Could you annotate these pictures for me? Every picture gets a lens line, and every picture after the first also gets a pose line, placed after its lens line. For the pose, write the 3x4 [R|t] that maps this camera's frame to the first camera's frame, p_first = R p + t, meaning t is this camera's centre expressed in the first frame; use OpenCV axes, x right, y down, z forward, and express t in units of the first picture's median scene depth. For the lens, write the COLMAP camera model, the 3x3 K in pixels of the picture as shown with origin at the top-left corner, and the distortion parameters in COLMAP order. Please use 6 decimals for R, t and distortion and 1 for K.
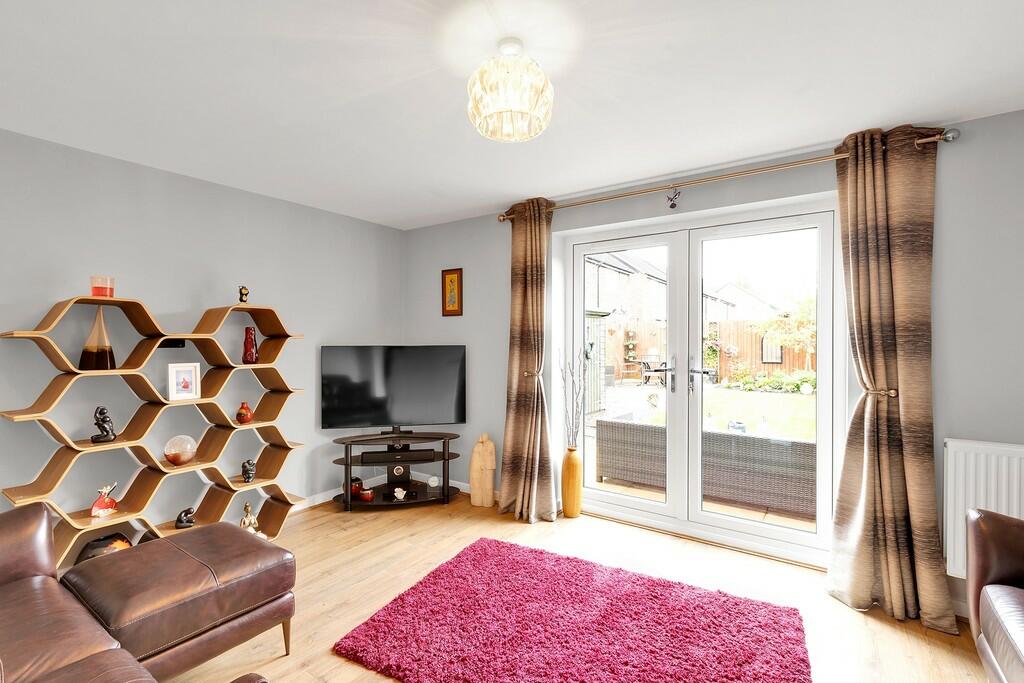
lens RADIAL K [[454.4, 0, 514.3], [0, 454.4, 344.6], [0, 0, 1]] dist [-0.000415, 0.000109]
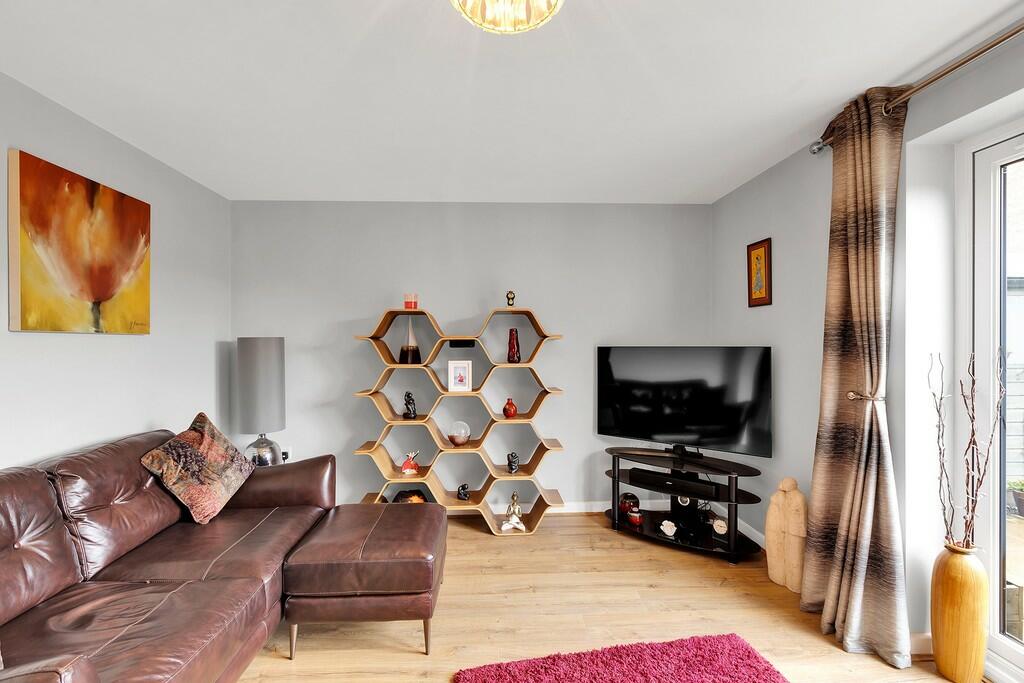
lens RADIAL K [[454.4, 0, 514.3], [0, 454.4, 344.6], [0, 0, 1]] dist [-0.000415, 0.000109]
pose [[0.619536, 0.002019, -0.784966, 0.219969], [-0.002504, 0.999997, 0.000595, -0.001566], [0.784964, 0.001597, 0.619539, 0.285037]]
